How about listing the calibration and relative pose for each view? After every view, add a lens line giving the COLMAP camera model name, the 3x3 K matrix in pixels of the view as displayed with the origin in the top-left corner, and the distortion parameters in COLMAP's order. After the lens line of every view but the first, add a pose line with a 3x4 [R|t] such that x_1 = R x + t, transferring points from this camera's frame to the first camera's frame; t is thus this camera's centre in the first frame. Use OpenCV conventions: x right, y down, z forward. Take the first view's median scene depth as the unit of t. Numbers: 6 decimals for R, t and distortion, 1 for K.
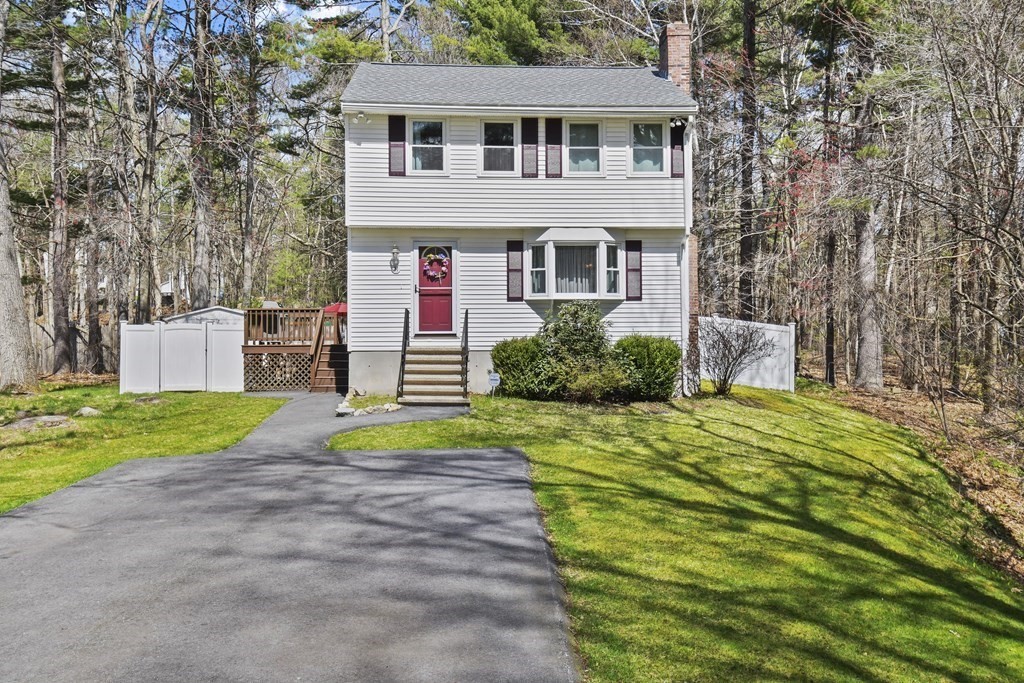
lens RADIAL K [[848.2, 0, 514.2], [0, 848.2, 290.9], [0, 0, 1]] dist [0.051582, 0.000692]
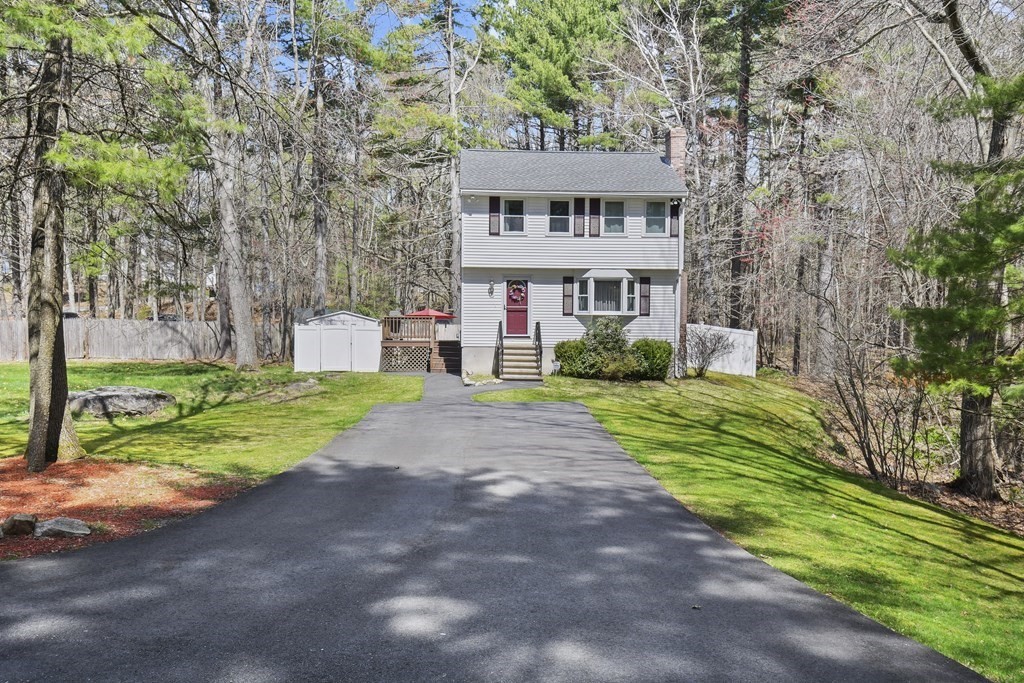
lens RADIAL K [[818.0, 0, 512.0], [0, 818.0, 341.5], [0, 0, 1]] dist [0.002281, 0.000481]
pose [[0.999699, 0.012120, -0.021323, -0.069452], [-0.010592, 0.997463, 0.070393, -0.045770], [0.022122, -0.070146, 0.997291, -0.506182]]
